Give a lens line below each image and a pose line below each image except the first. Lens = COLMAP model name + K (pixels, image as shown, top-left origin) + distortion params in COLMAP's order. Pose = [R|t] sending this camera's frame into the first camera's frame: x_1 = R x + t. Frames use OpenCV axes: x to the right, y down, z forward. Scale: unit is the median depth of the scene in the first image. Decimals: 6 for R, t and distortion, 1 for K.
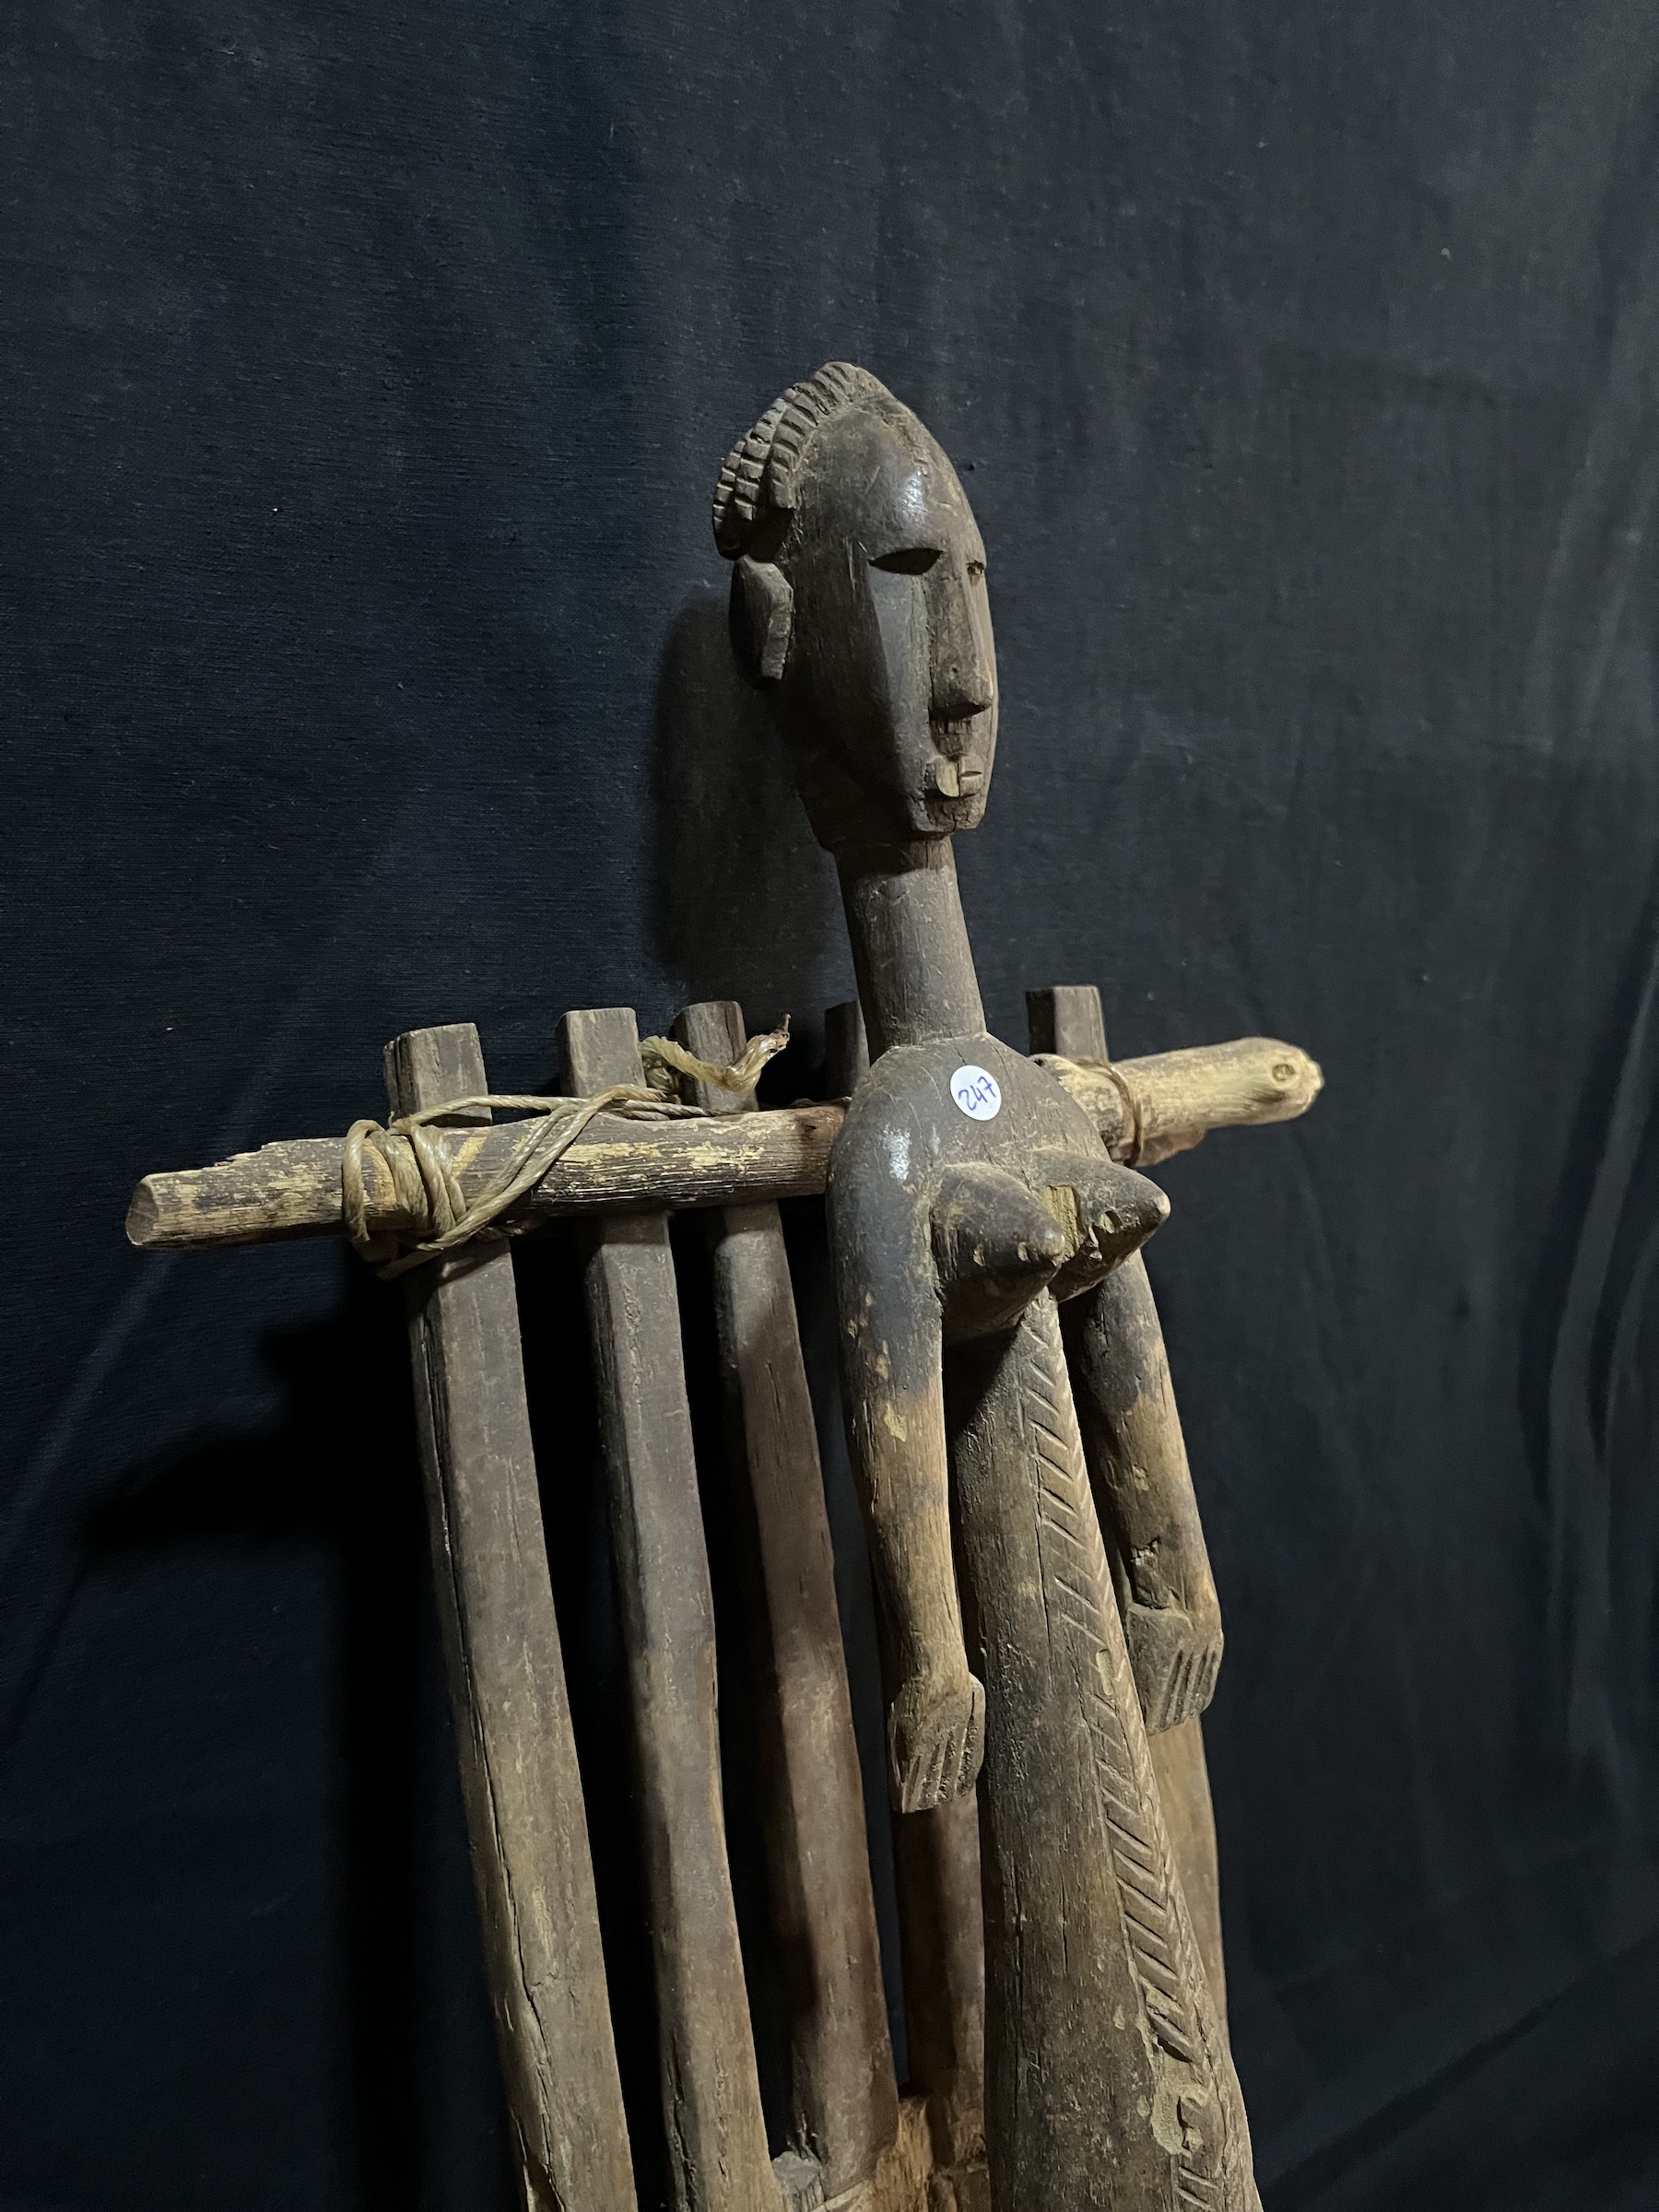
lens RADIAL K [[1711.0, 0, 828.2], [0, 1711.0, 1116.5], [0, 0, 1]] dist [0.044221, -0.074603]
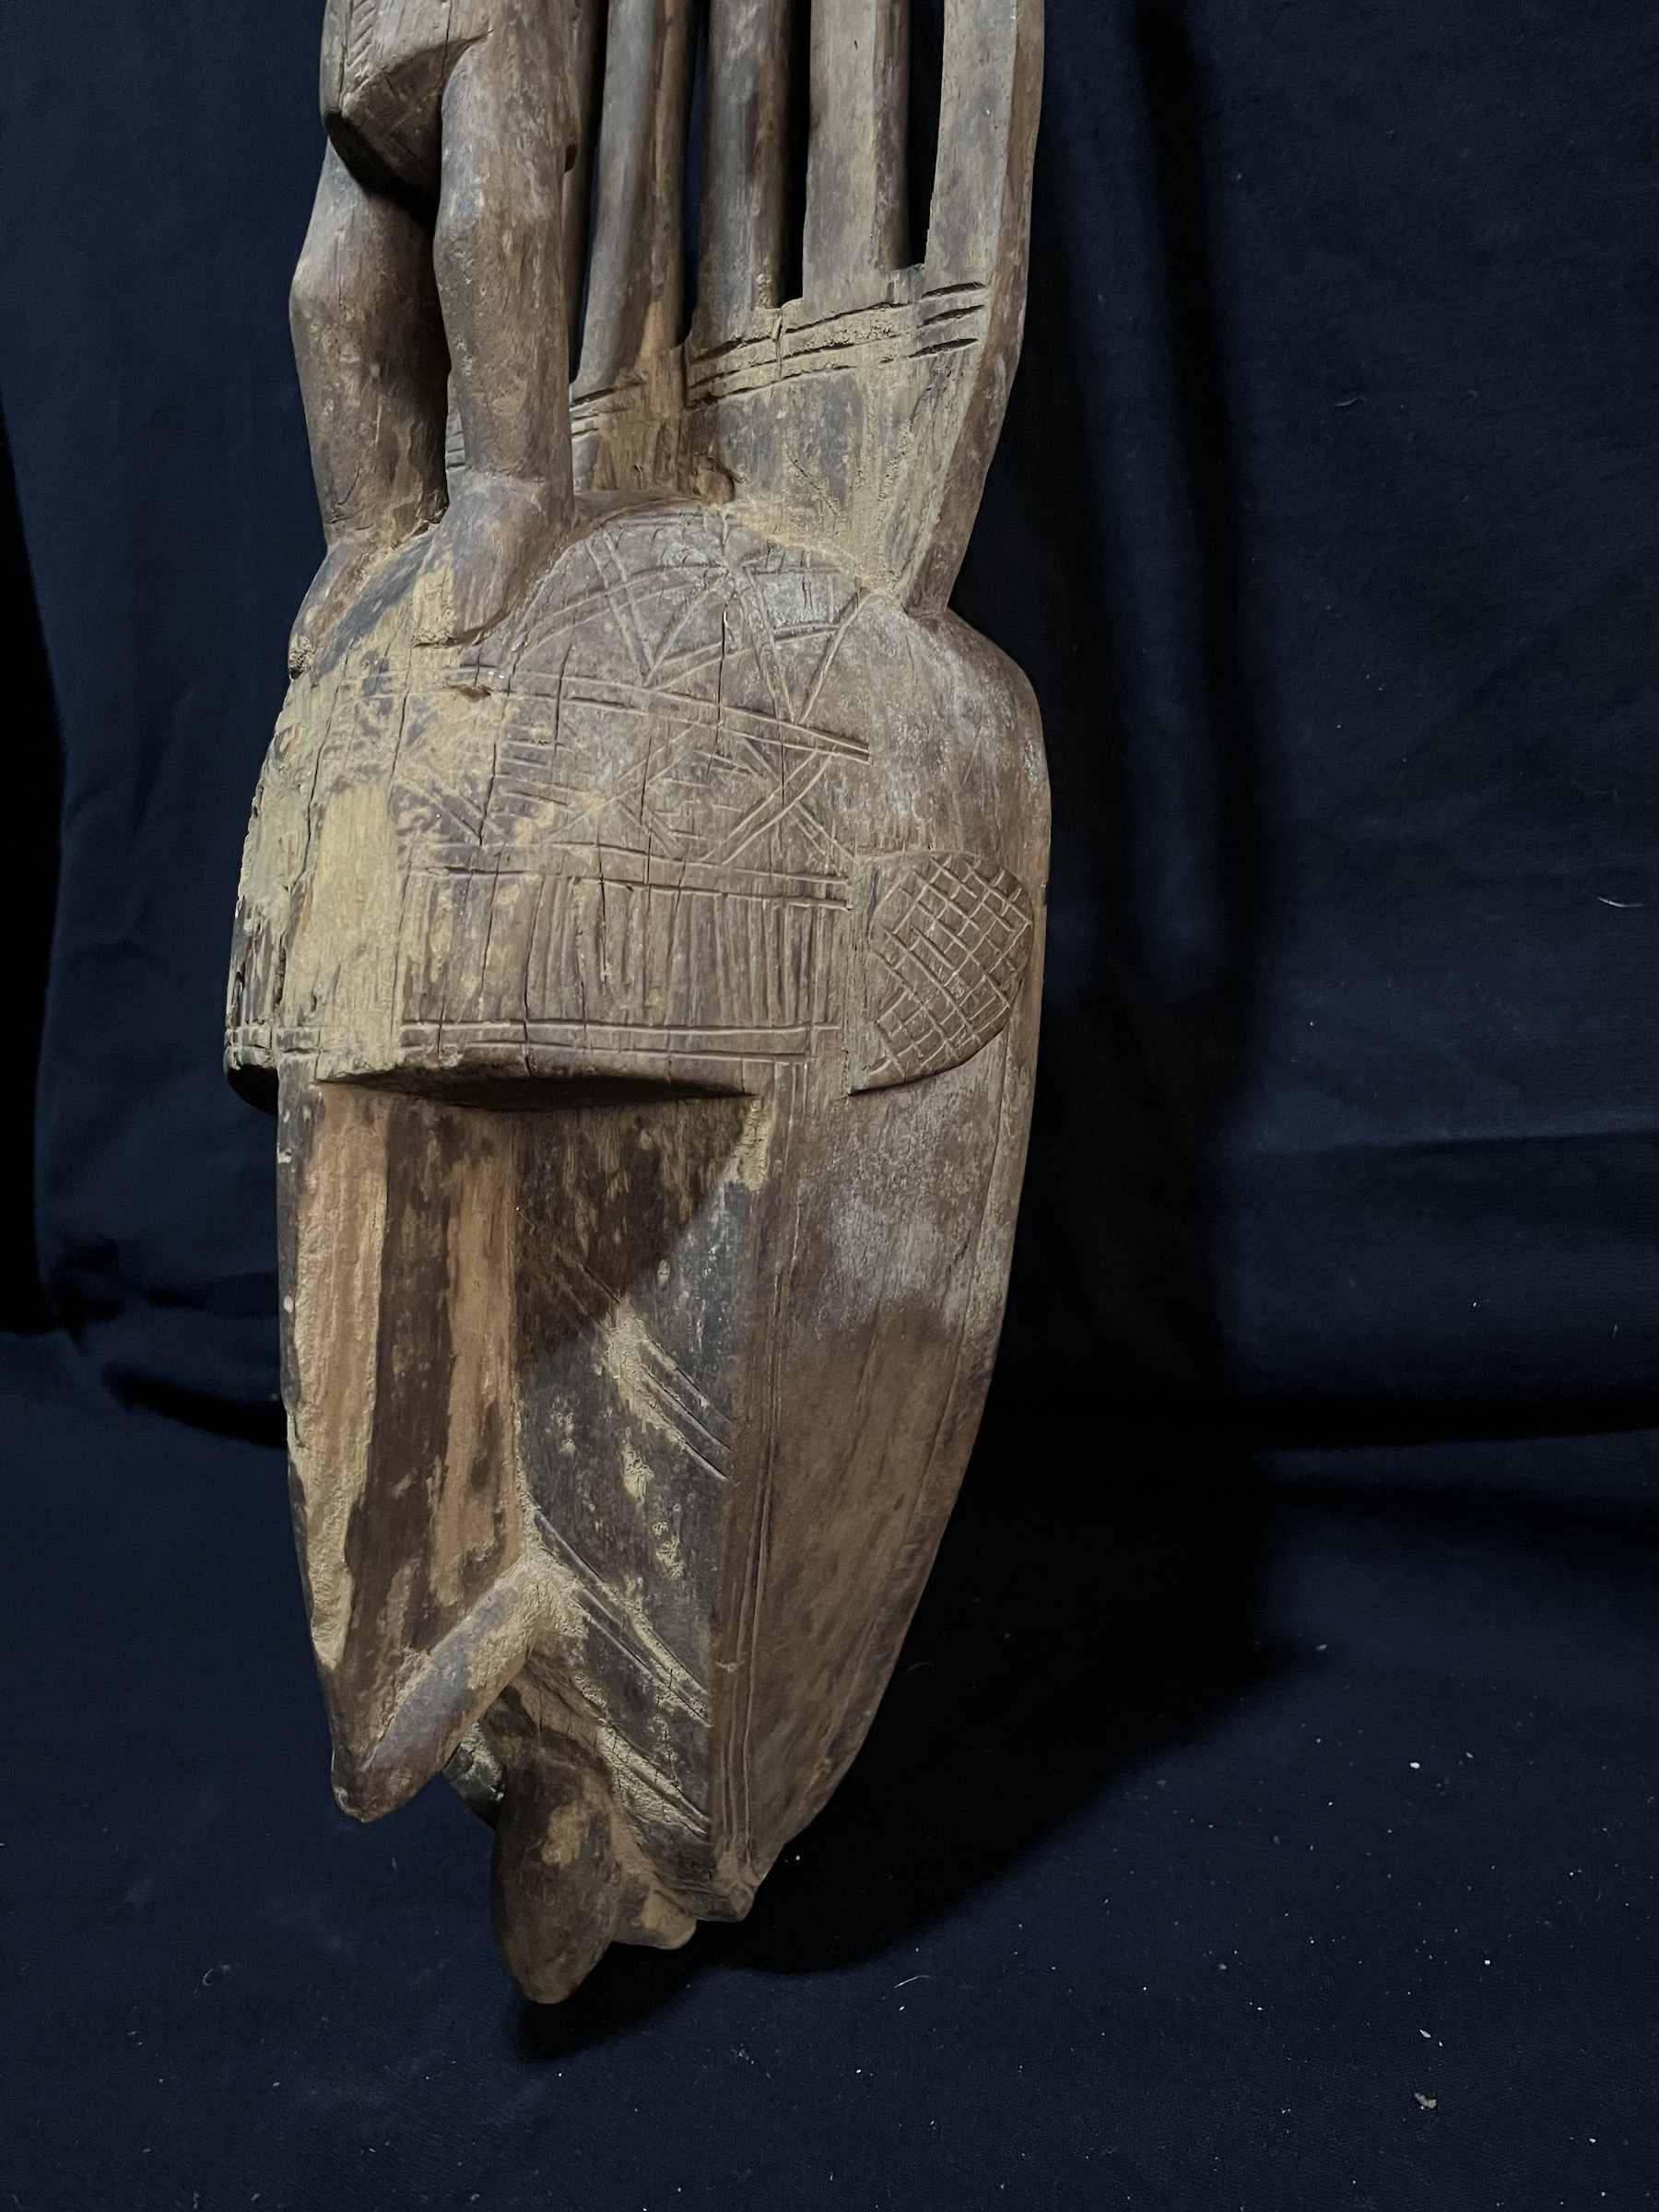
lens RADIAL K [[1711.0, 0, 833.8], [0, 1711.0, 1106.1], [0, 0, 1]] dist [0.044221, -0.074603]
pose [[0.384365, 0.094283, -0.918354, 1.213022], [-0.080281, 0.994416, 0.068491, 1.058128], [0.919684, 0.047401, 0.389788, 0.783362]]
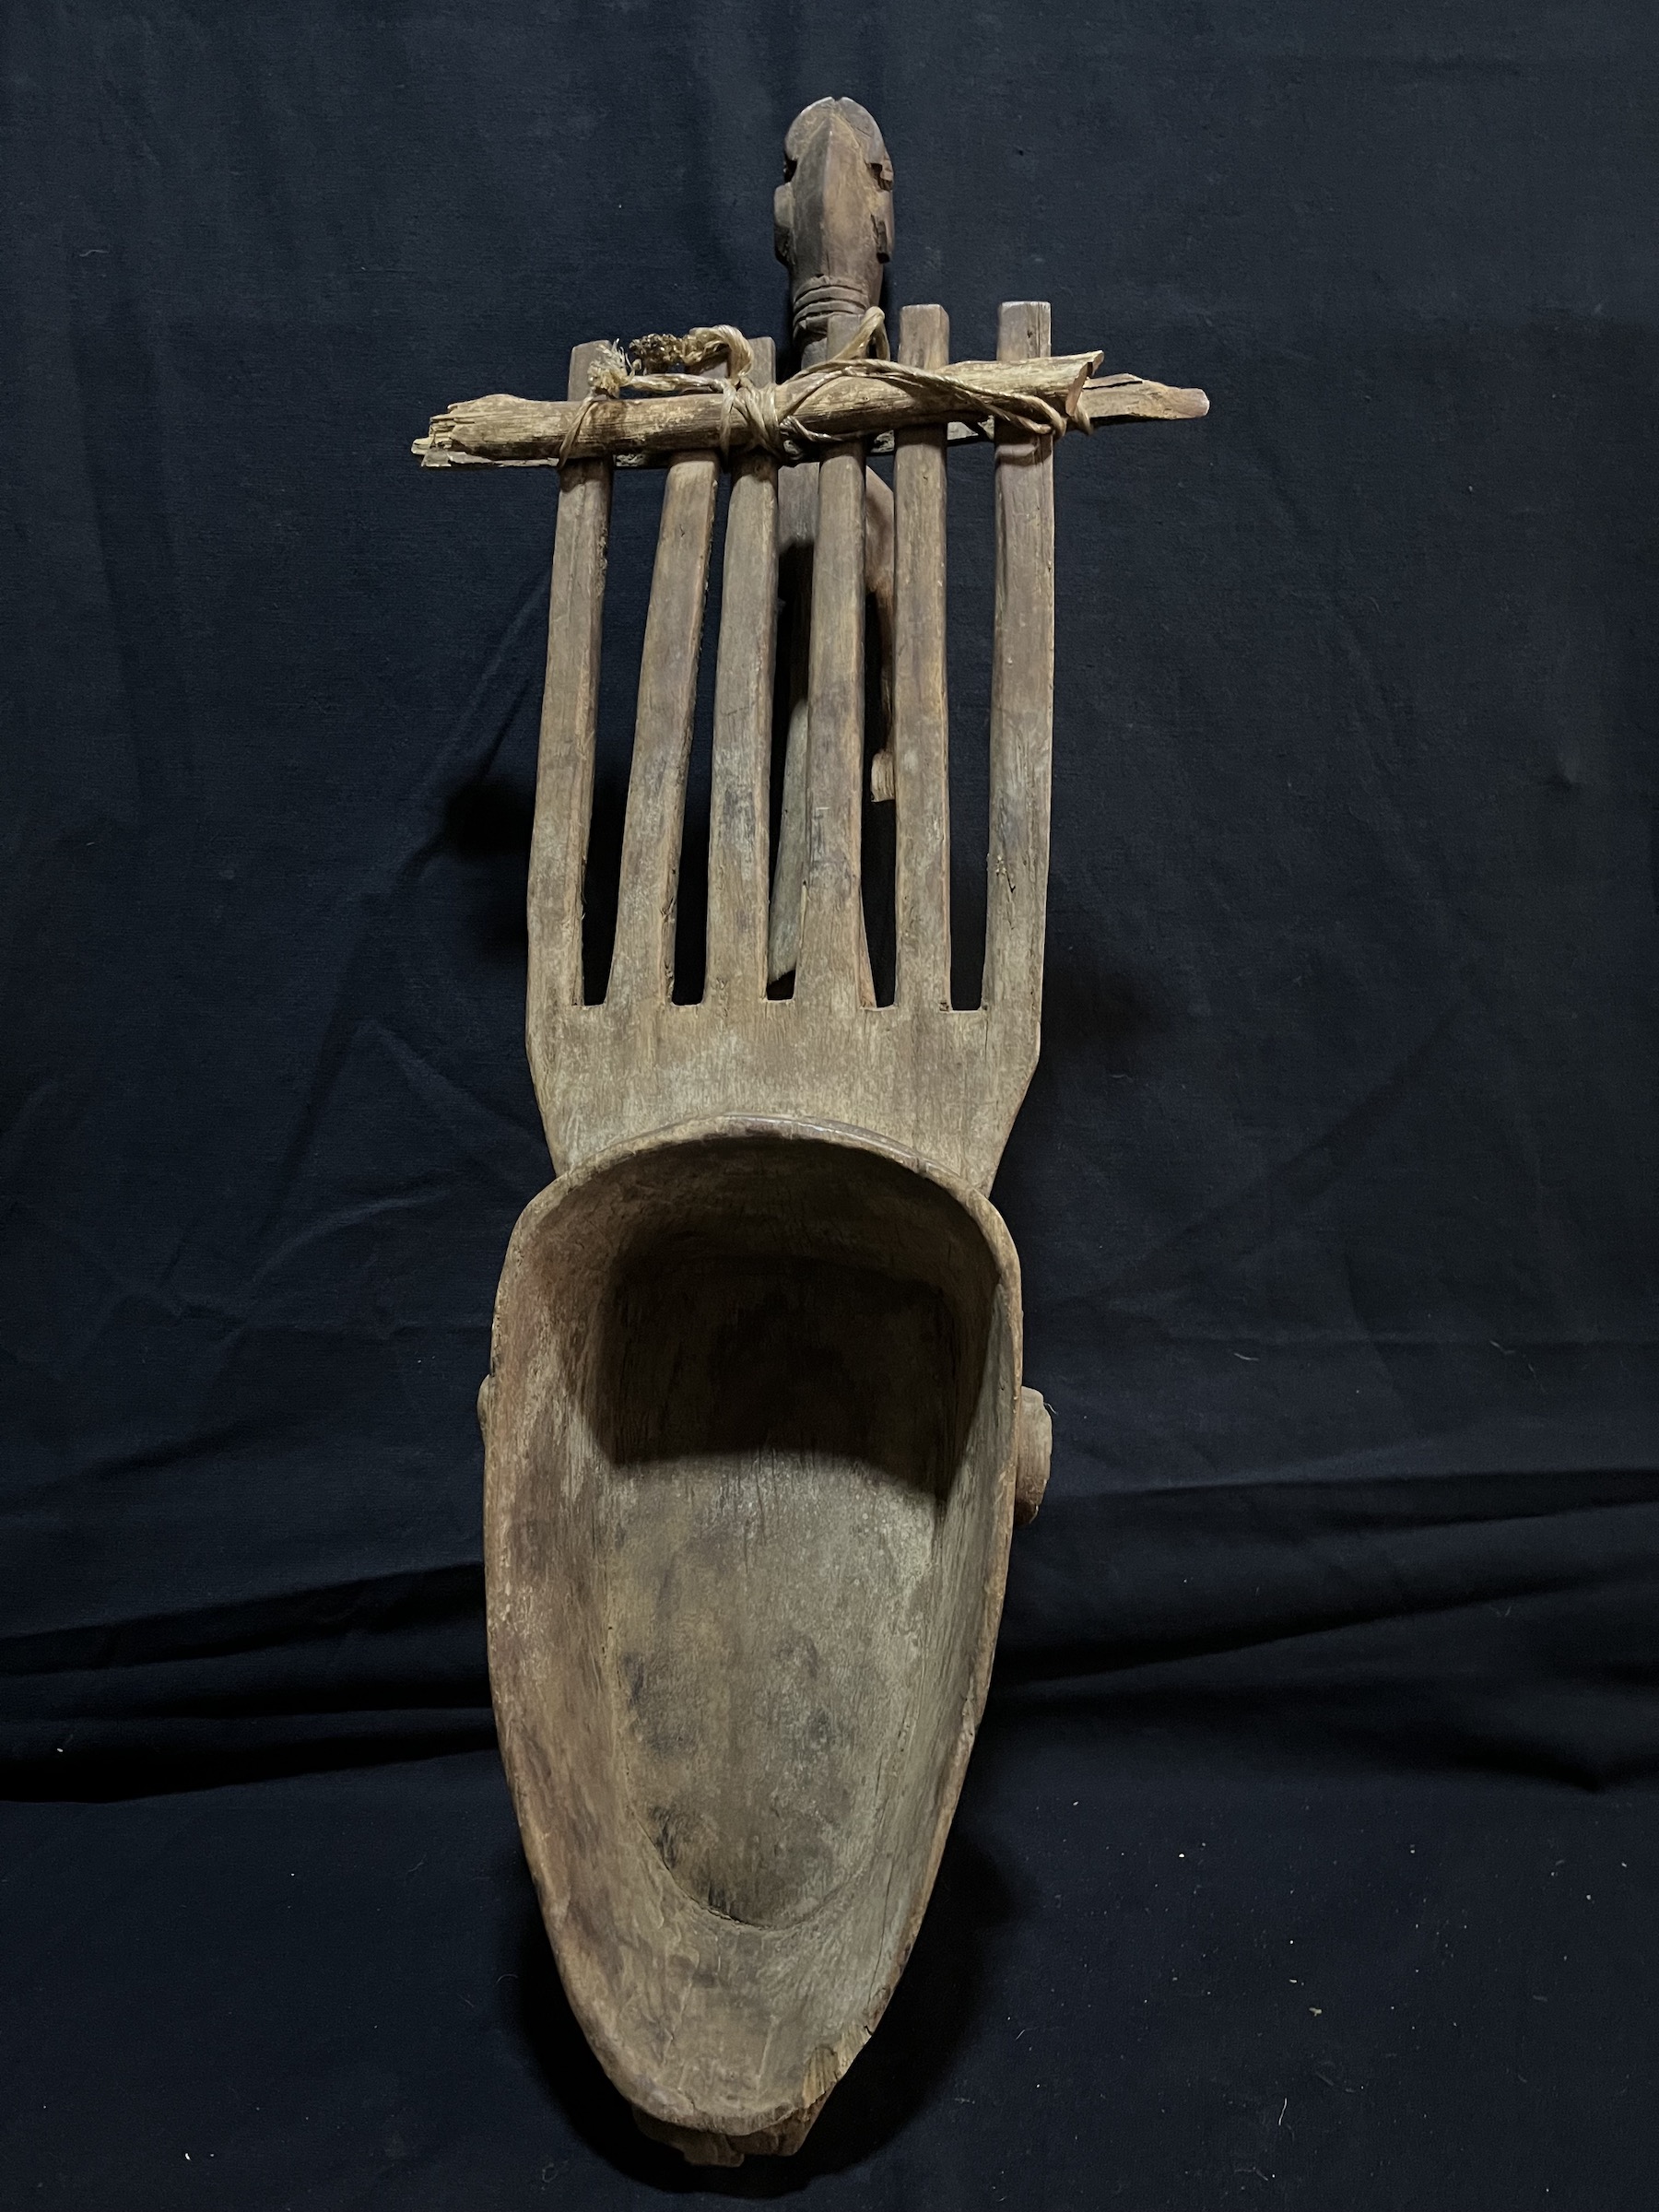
lens RADIAL K [[1711.0, 0, 842.1], [0, 1711.0, 1116.2], [0, 0, 1]] dist [0.044221, -0.074603]
pose [[0.846261, 0.019718, -0.532403, 1.060856], [-0.102958, 0.986530, -0.127116, 0.986811], [0.522725, 0.162389, 0.836892, -0.437915]]
